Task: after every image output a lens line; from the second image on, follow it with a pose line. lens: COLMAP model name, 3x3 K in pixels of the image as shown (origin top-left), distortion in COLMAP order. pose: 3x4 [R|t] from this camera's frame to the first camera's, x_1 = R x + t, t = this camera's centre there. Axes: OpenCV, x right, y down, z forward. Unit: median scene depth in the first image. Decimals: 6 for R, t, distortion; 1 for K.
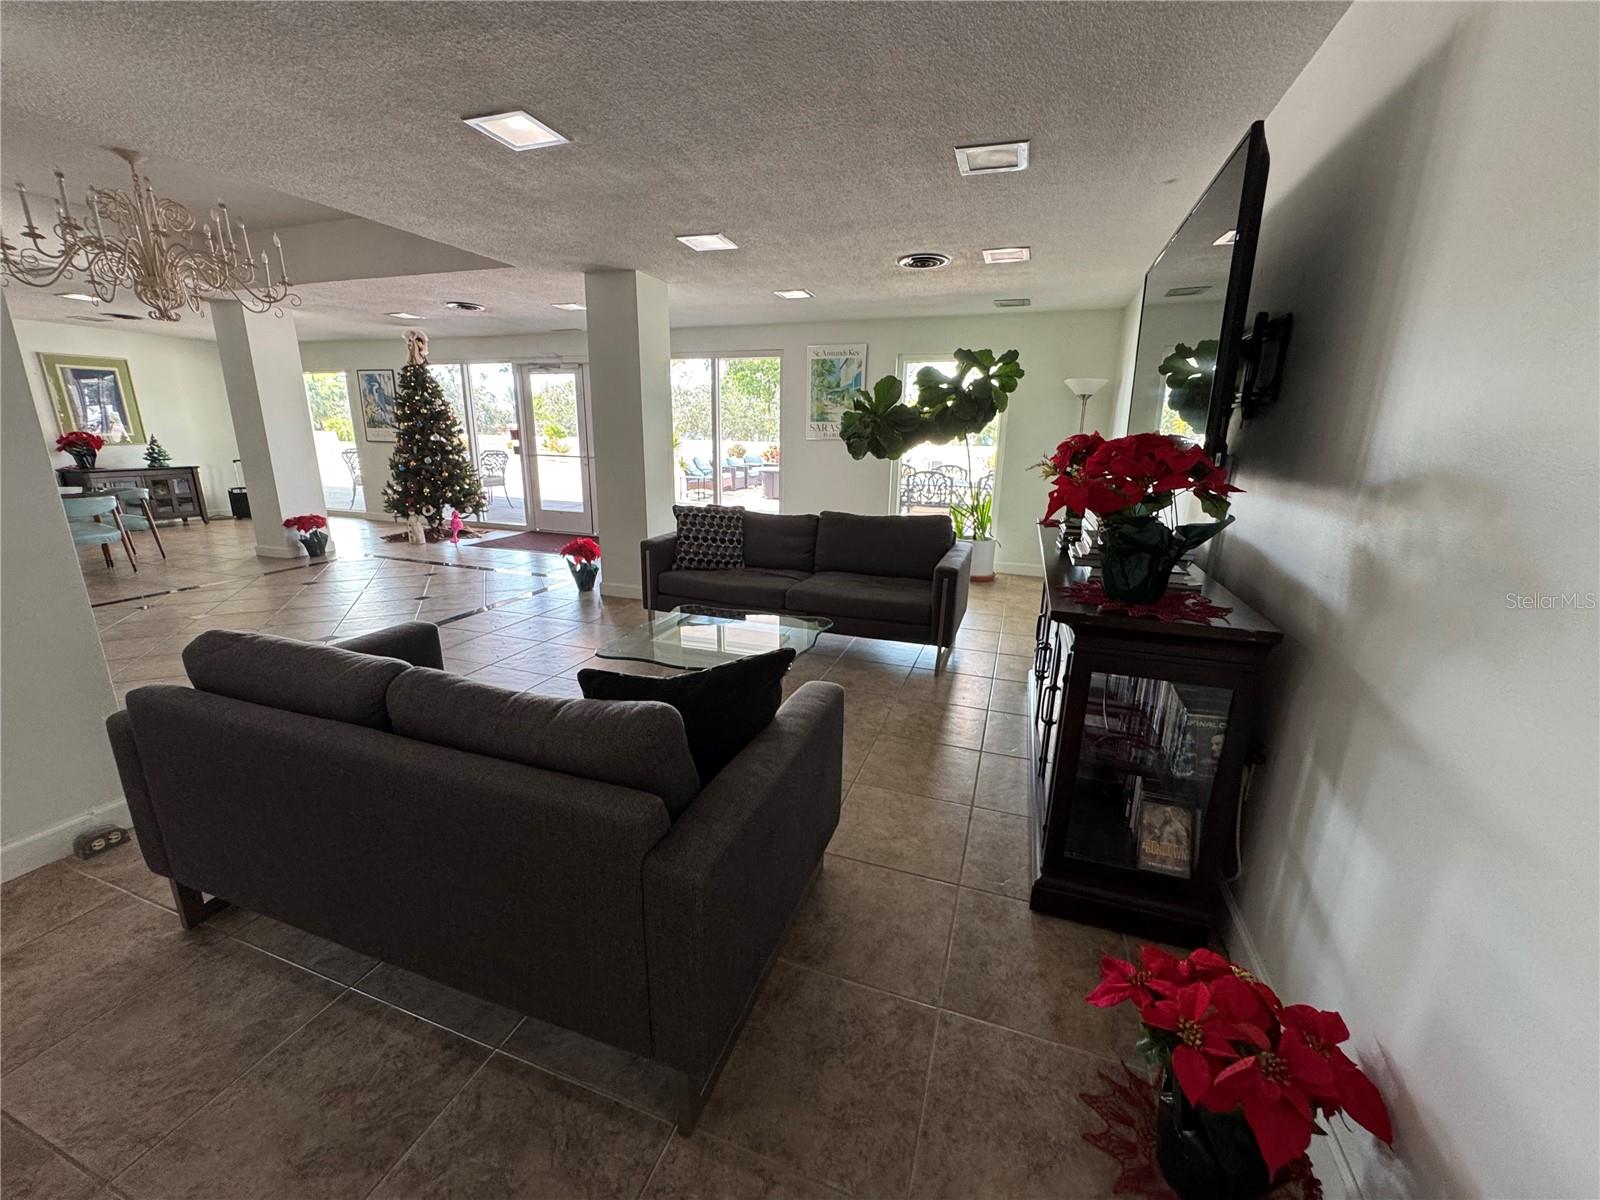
lens RADIAL K [[640.4, 0, 797.0], [0, 640.4, 598.7], [0, 0, 1]] dist [-0.001908, -0.000328]
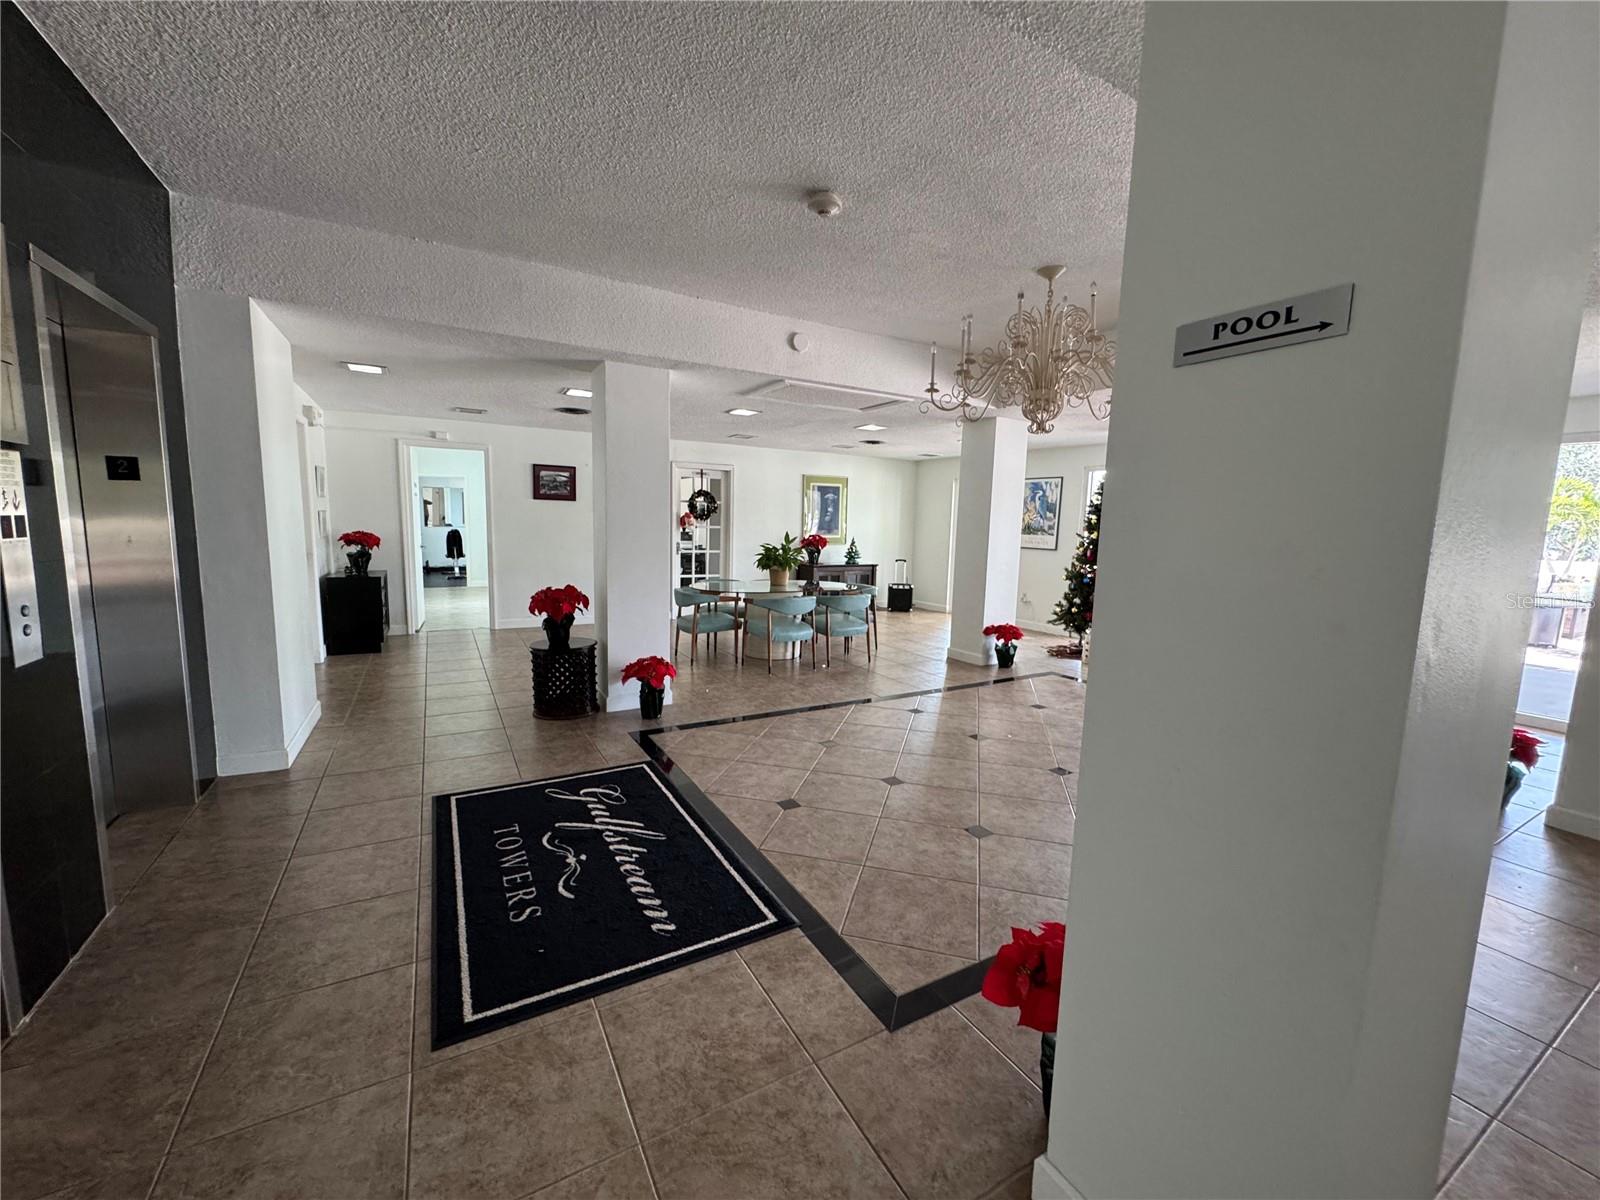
lens RADIAL K [[640.4, 0, 797.3], [0, 640.4, 601.3], [0, 0, 1]] dist [-0.001908, -0.000328]
pose [[0.759027, 0.085074, -0.645477, -0.305804], [-0.179027, 0.980480, -0.081293, -0.023152], [0.625961, 0.177262, 0.759441, 0.046297]]
